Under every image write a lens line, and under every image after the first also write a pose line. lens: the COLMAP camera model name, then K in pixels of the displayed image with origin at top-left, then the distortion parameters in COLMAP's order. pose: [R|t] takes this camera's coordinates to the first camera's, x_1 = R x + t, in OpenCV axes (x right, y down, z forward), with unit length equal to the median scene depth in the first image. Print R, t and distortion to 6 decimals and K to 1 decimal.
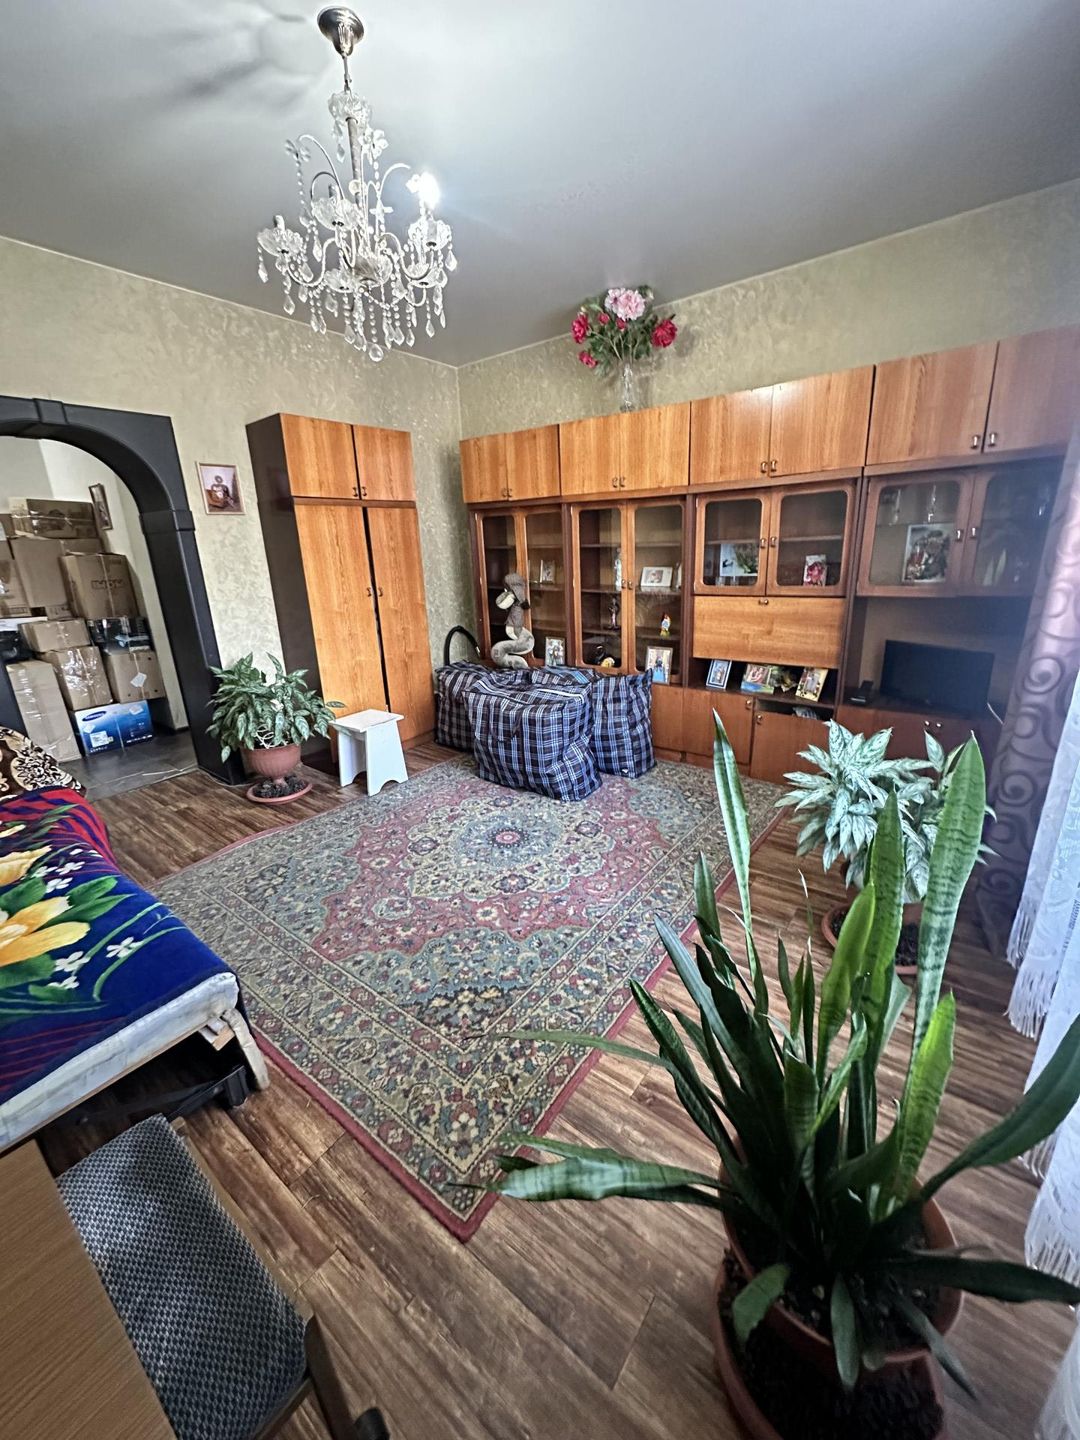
lens RADIAL K [[577.6, 0, 545.7], [0, 577.6, 718.9], [0, 0, 1]] dist [-0.007796, 0.000418]
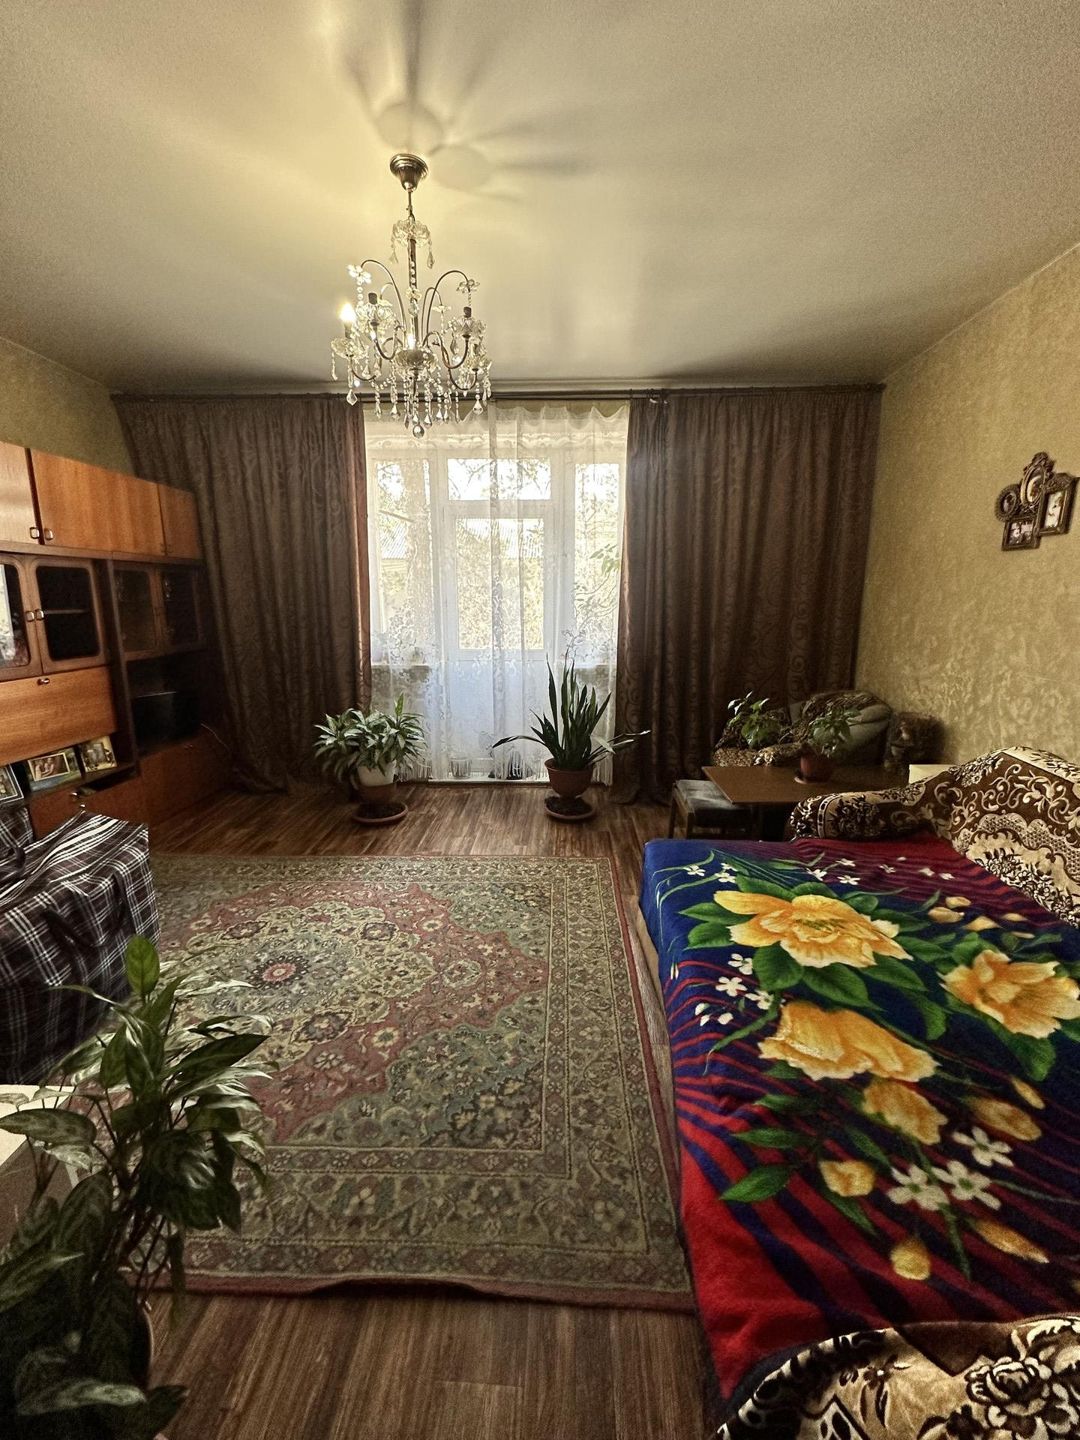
lens RADIAL K [[577.6, 0, 543.6], [0, 577.6, 715.4], [0, 0, 1]] dist [-0.007796, 0.000418]
pose [[-0.577261, -0.118870, 0.807861, -1.300082], [0.261544, 0.910309, 0.320831, -0.402230], [-0.773541, 0.396495, -0.494396, 1.472985]]
